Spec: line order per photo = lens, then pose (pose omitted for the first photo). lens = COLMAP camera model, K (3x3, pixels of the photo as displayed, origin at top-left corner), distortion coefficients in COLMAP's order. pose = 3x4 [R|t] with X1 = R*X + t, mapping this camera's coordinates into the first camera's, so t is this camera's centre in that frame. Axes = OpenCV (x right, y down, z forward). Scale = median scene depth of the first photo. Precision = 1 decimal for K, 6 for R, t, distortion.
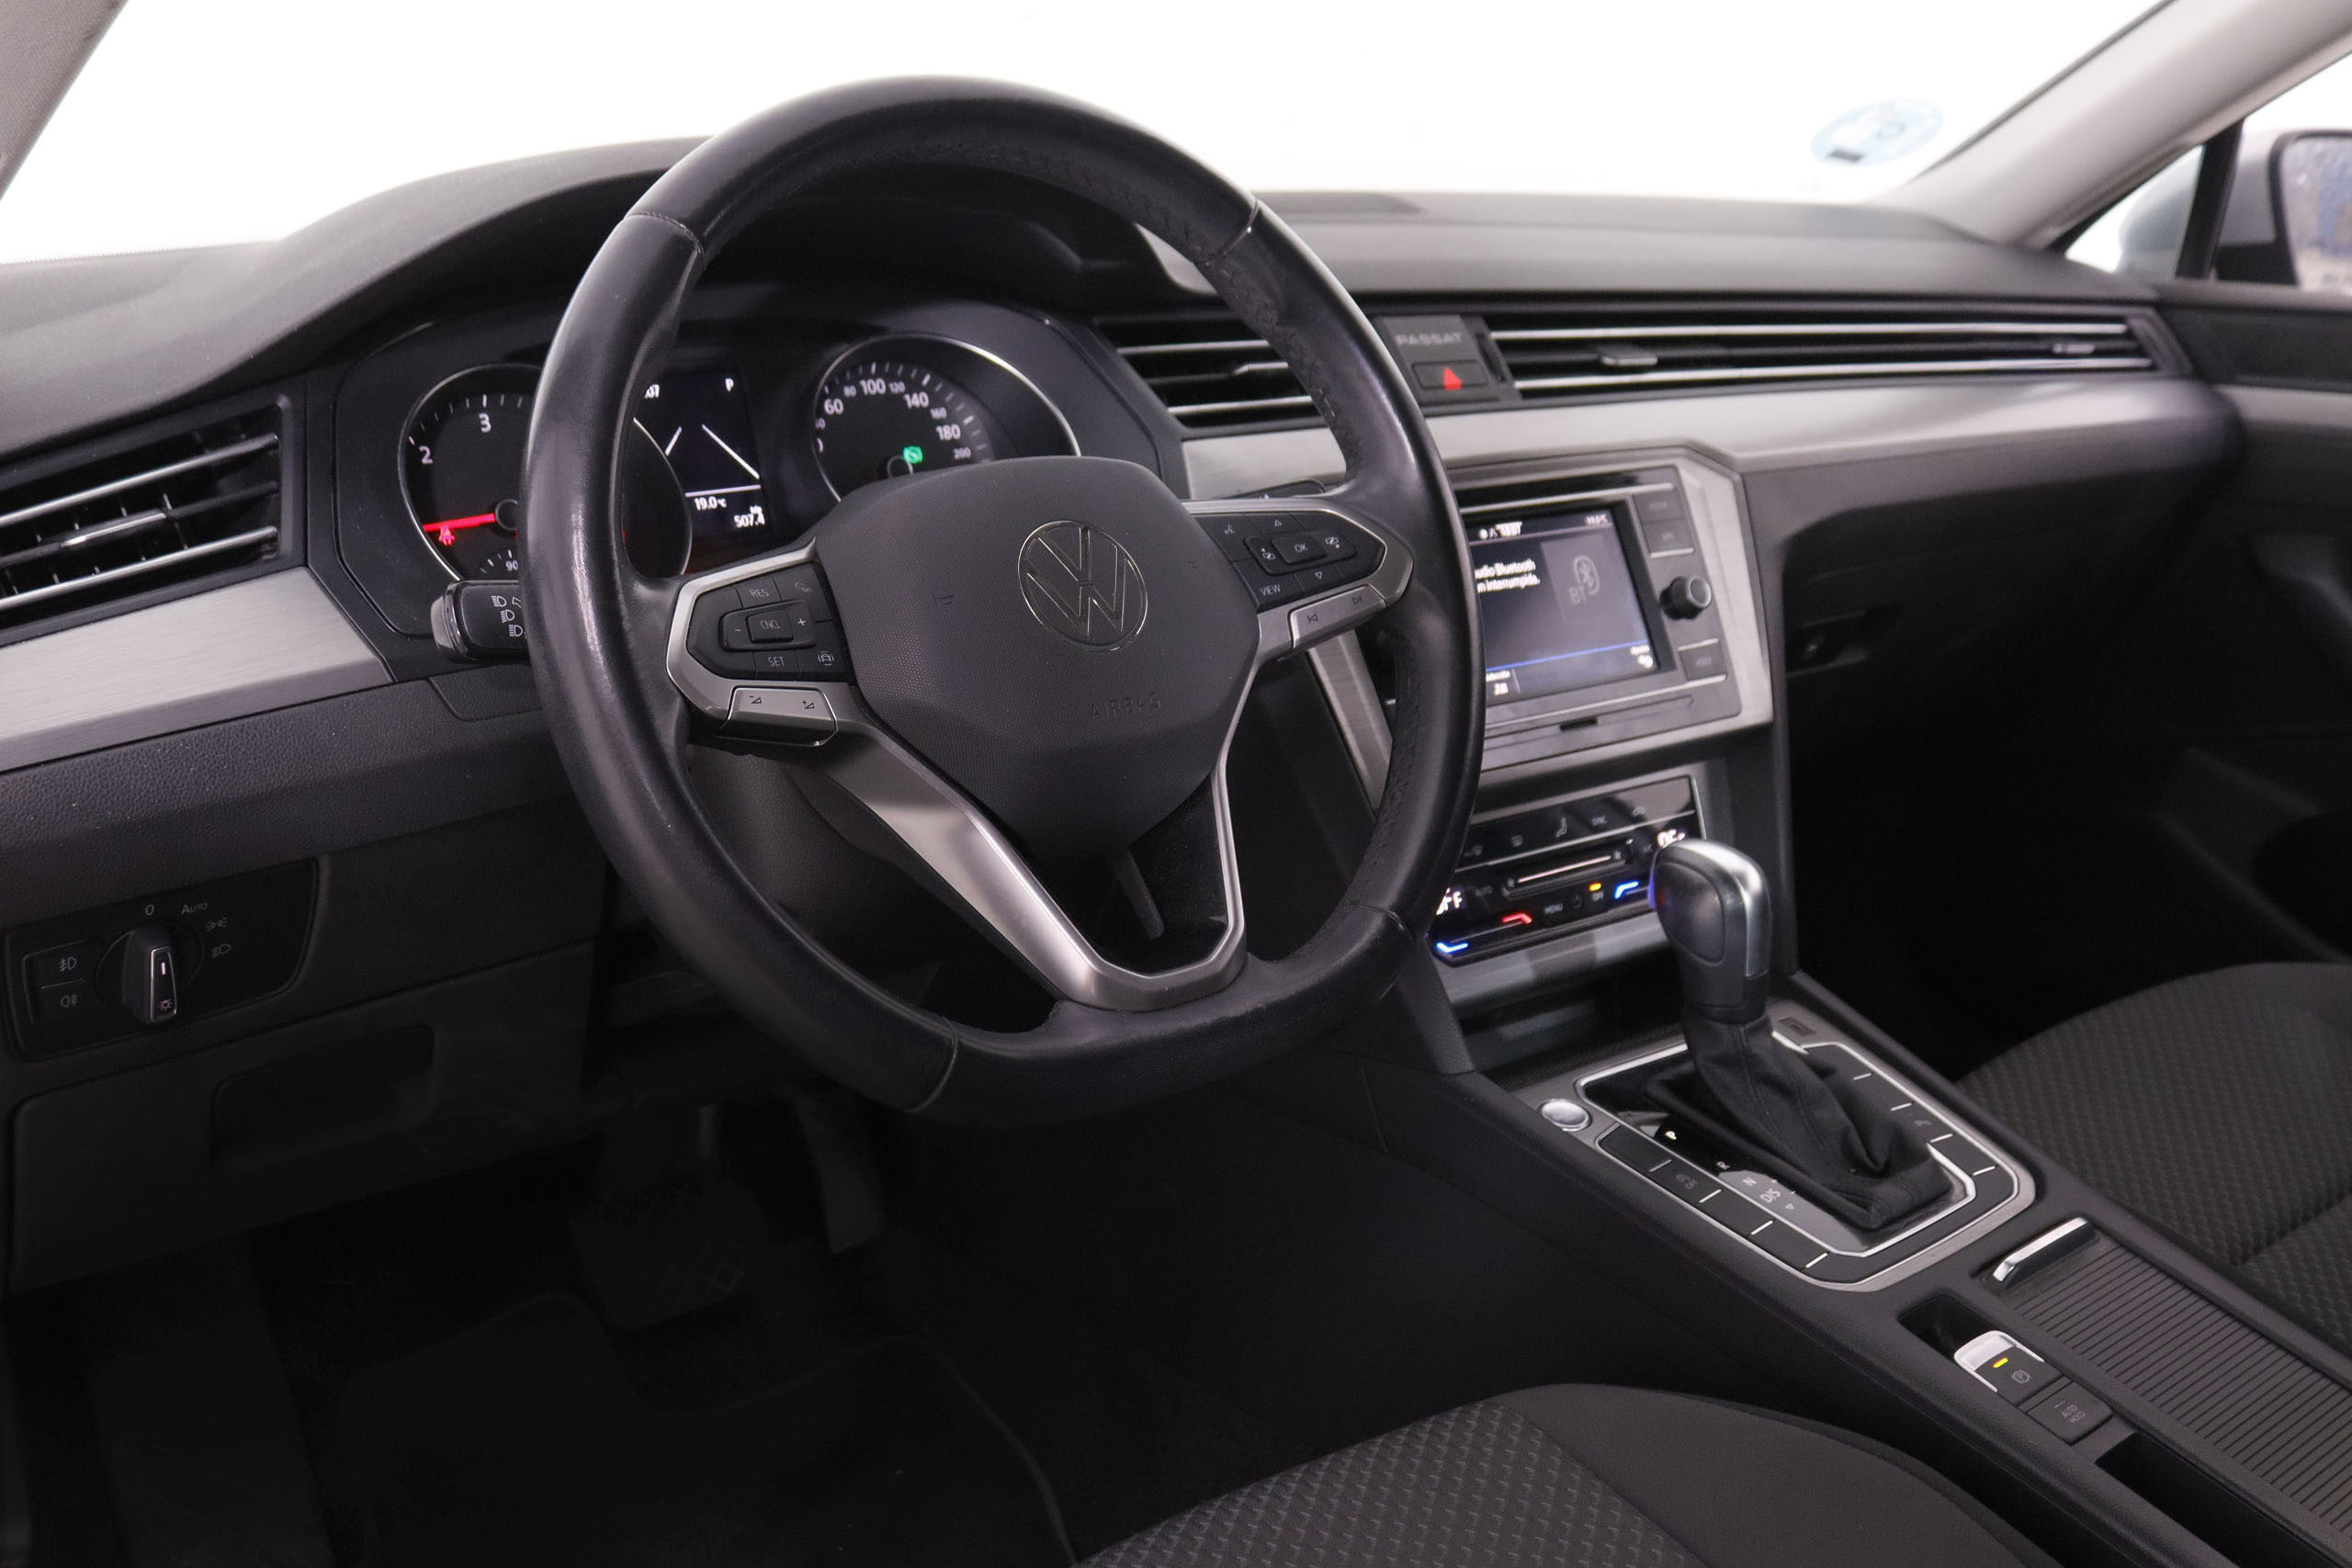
lens RADIAL K [[2250.5, 0, 1281.7], [0, 2250.5, 713.5], [0, 0, 1]] dist [-0.087956, 0.000000]
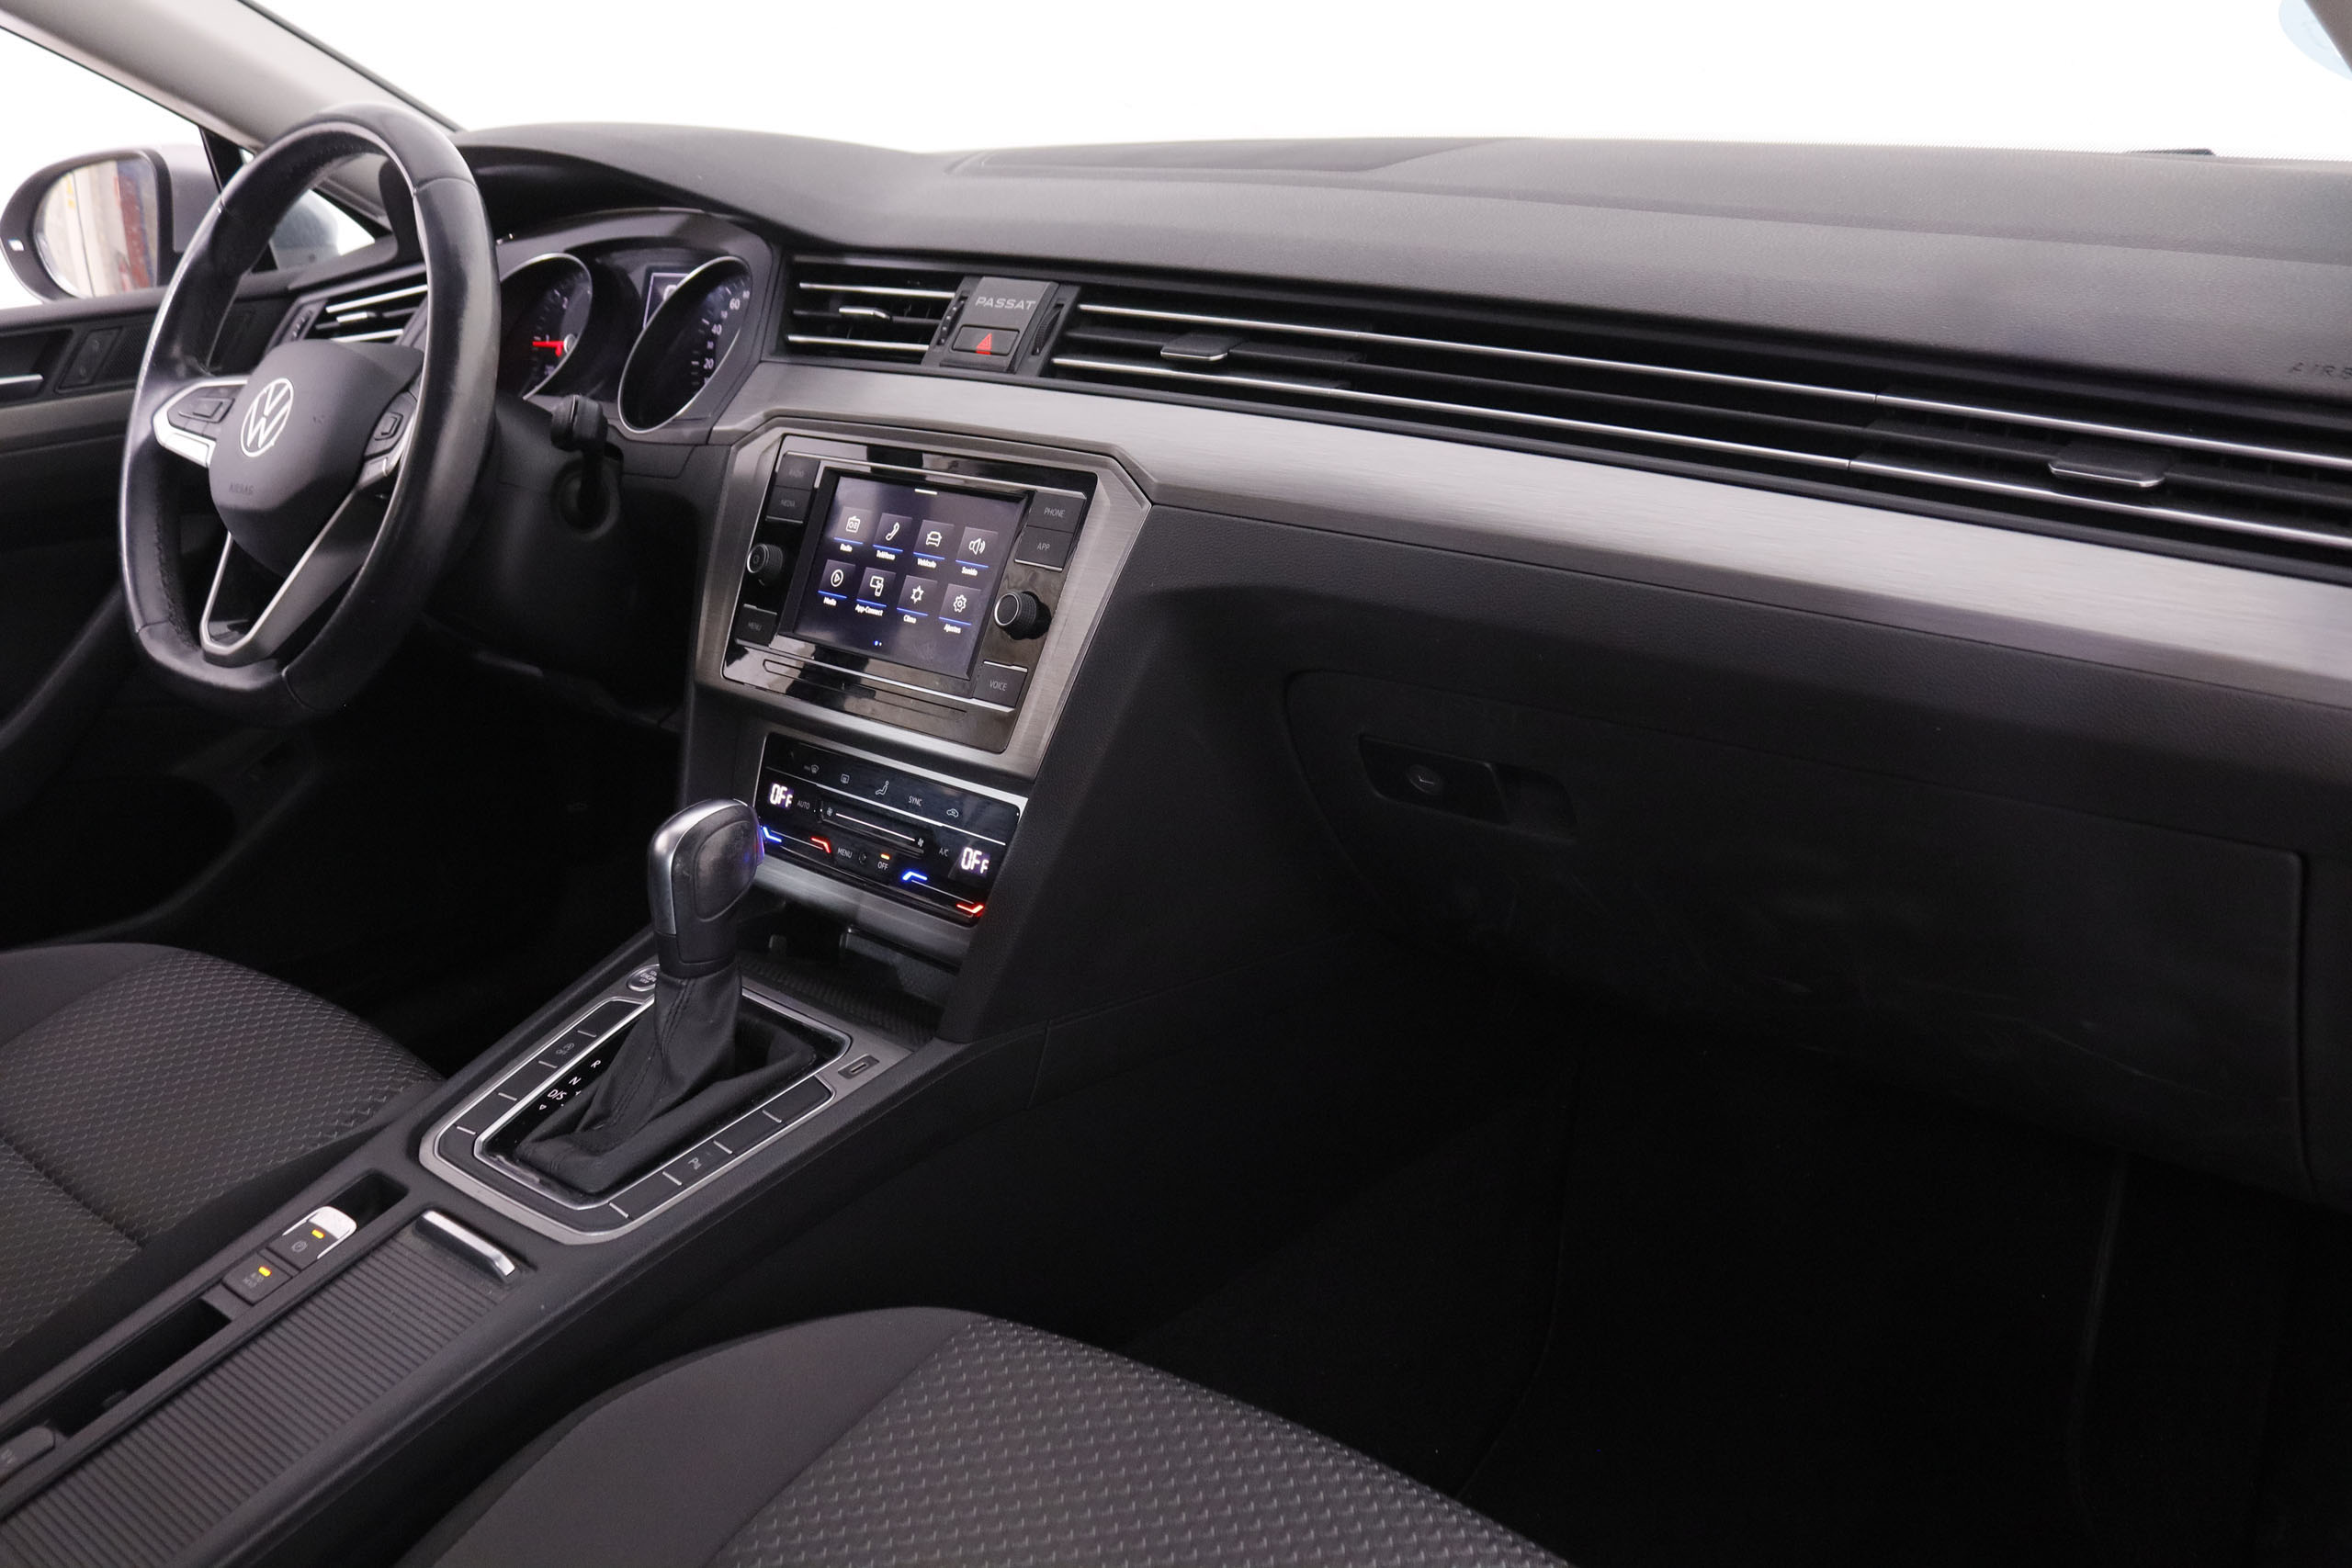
lens RADIAL K [[2171.2, 0, 1166.8], [0, 2171.2, 792.7], [0, 0, 1]] dist [-0.039401, 0.005990]
pose [[0.131972, 0.304440, -0.943345, 1.036269], [-0.200104, 0.940259, 0.275450, -0.237162], [0.970846, 0.152415, 0.185007, 0.905359]]
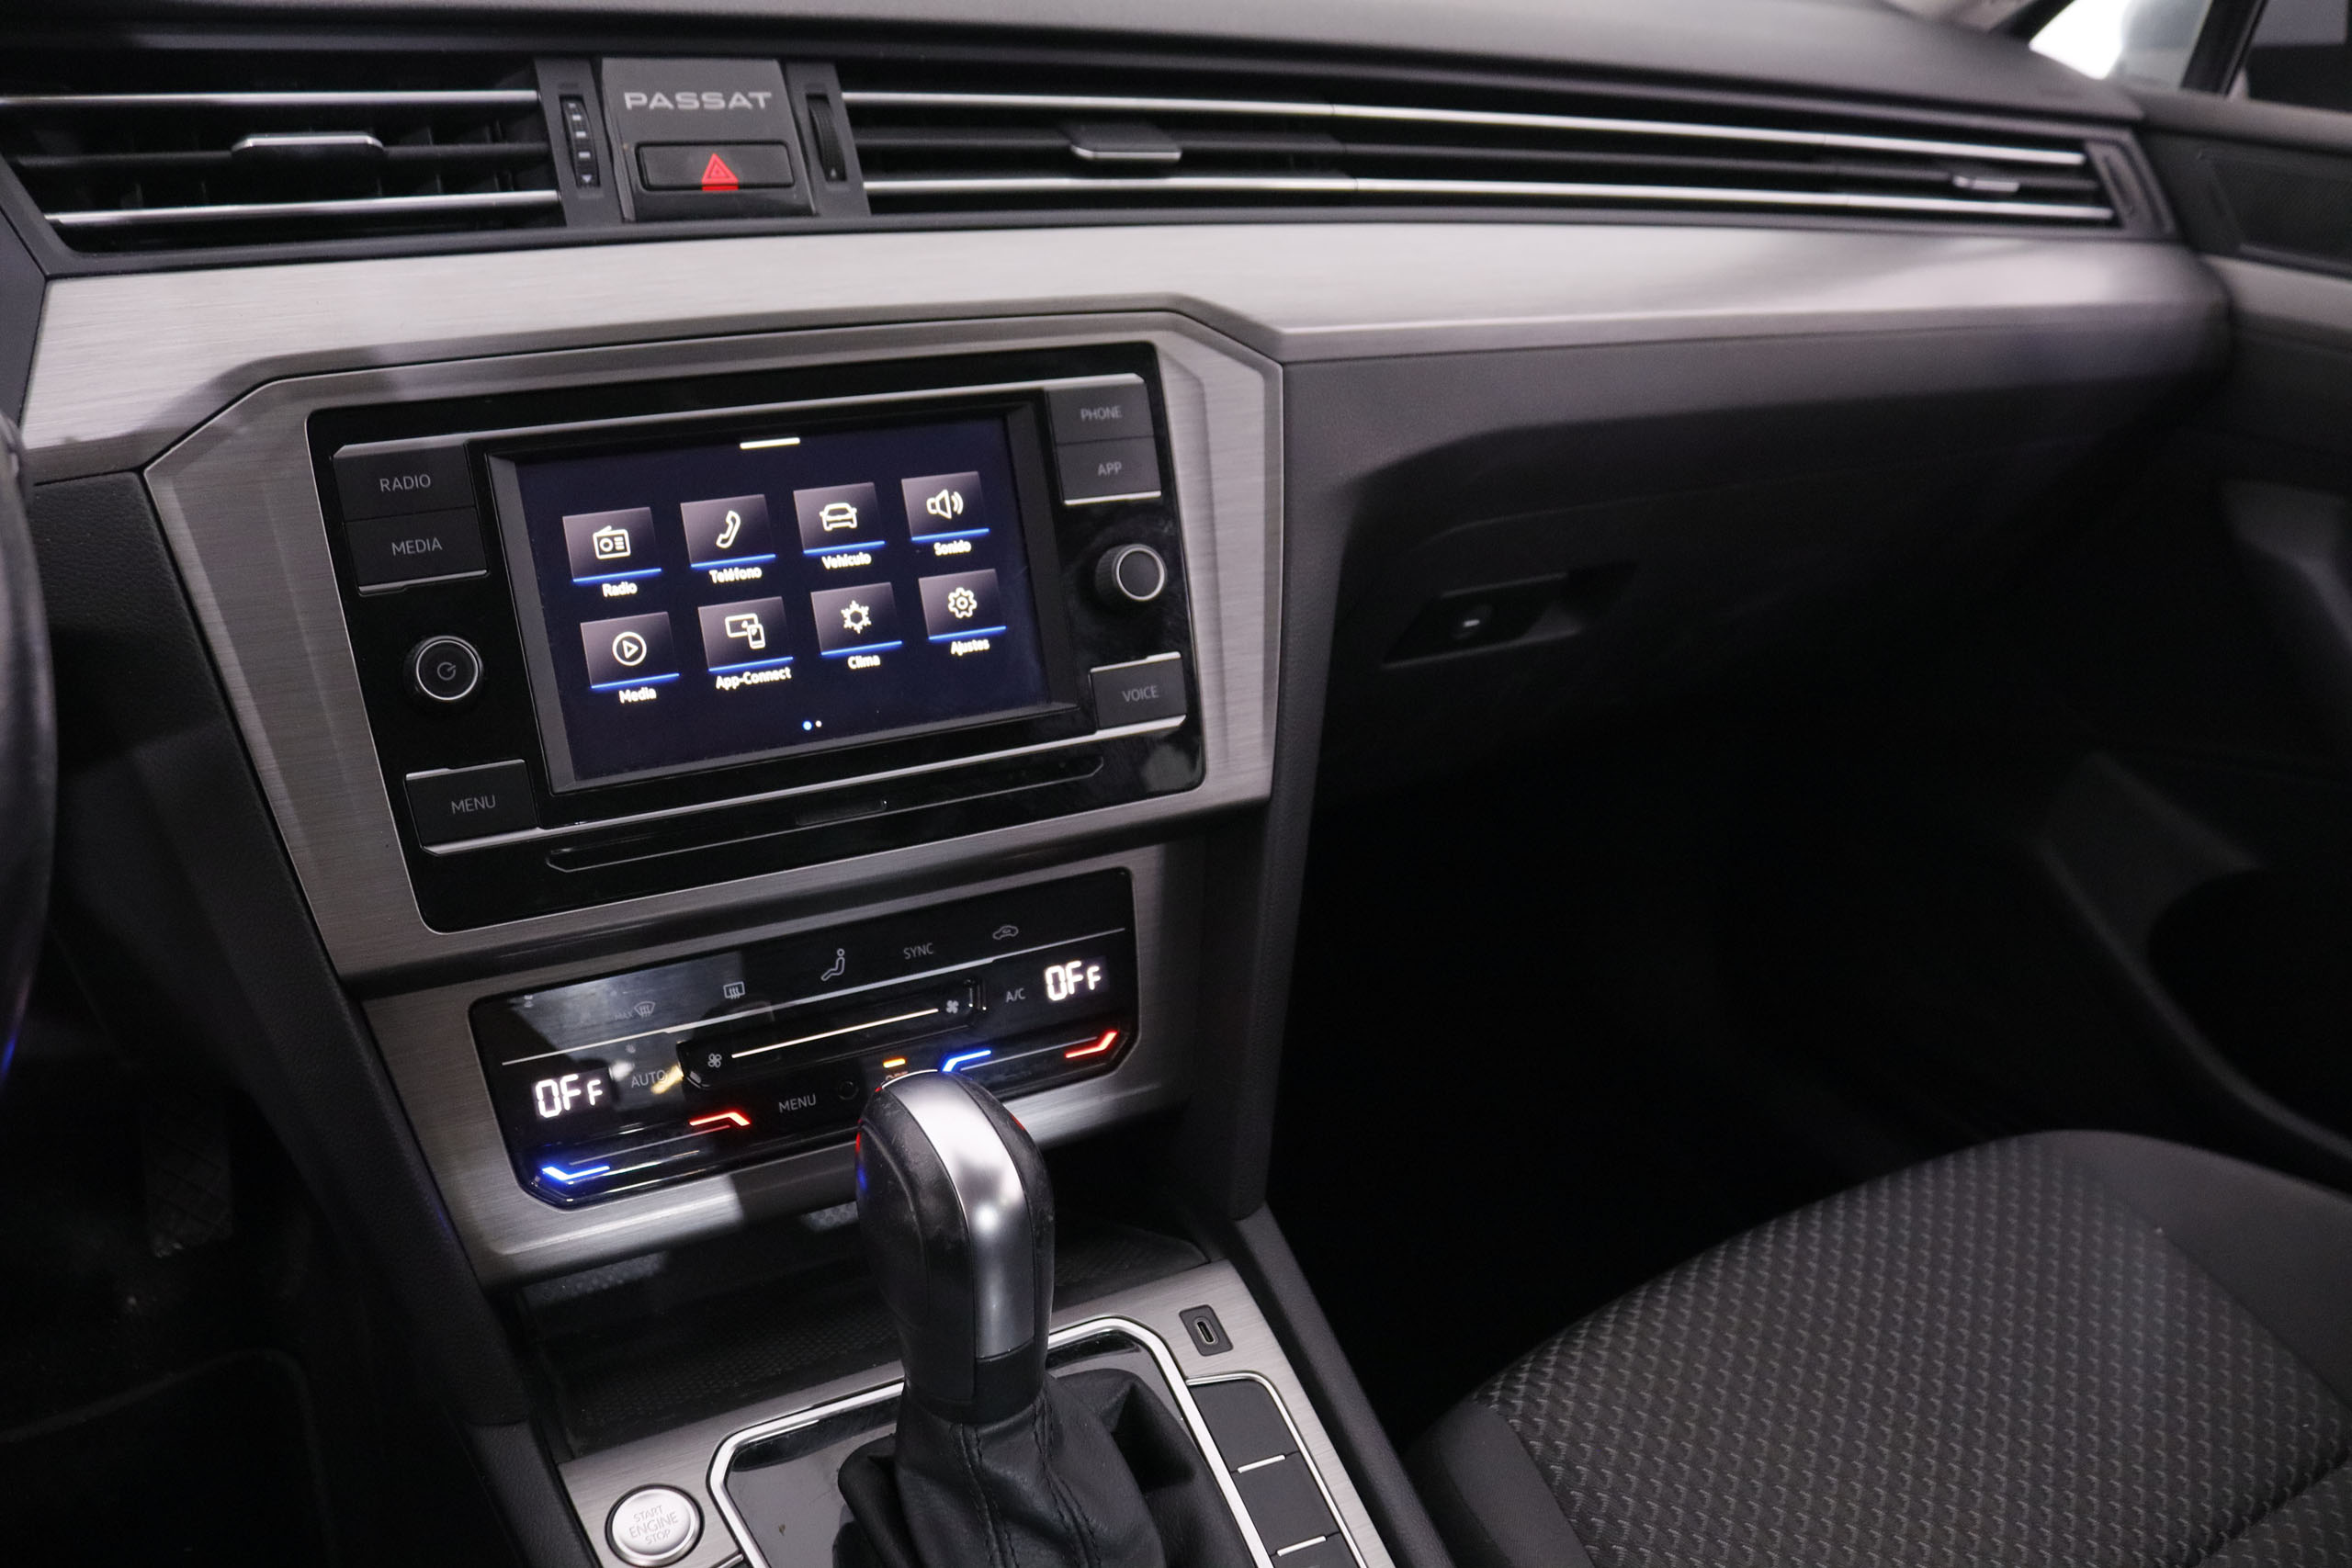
lens RADIAL K [[1937.1, 0, 1172.5], [0, 1937.1, 765.1], [0, 0, 1]] dist [-0.160499, 0.108841]
pose [[0.987661, 0.106835, -0.114510, 0.253813], [-0.084762, 0.979496, 0.182764, -0.096646], [0.131687, -0.170803, 0.976466, 0.505790]]
